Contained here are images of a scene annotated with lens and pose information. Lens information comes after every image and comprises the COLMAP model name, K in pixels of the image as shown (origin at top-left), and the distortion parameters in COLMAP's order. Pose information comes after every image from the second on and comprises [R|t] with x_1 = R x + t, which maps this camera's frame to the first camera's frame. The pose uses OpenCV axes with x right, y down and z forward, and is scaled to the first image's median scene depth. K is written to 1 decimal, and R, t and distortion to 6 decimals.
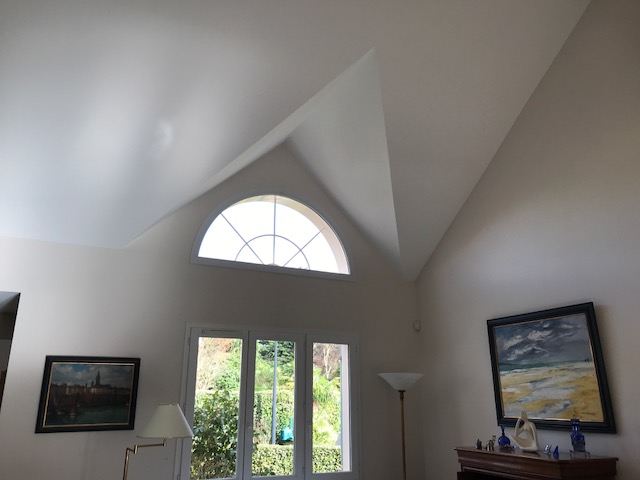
lens RADIAL K [[524.7, 0, 320.0], [0, 524.7, 240.0], [0, 0, 1]] dist [0.014317, 0.006153]
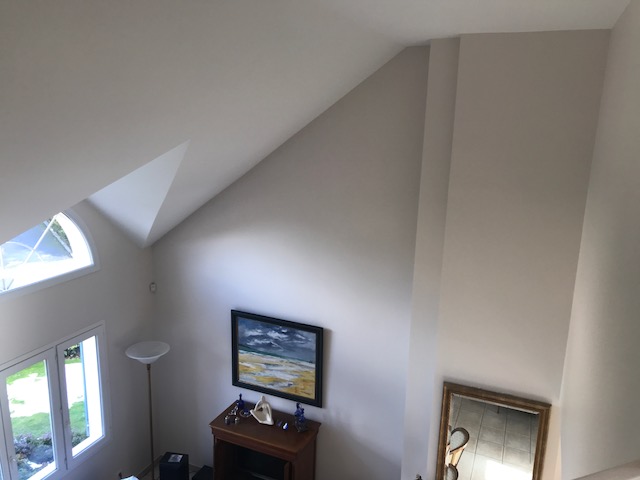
lens RADIAL K [[524.7, 0, 320.0], [0, 524.7, 240.0], [0, 0, 1]] dist [0.014317, 0.006153]
pose [[0.766084, -0.123150, 0.630832, -0.266011], [-0.213754, 0.876792, 0.430750, -0.558471], [-0.606155, -0.464834, 0.645373, 0.199029]]
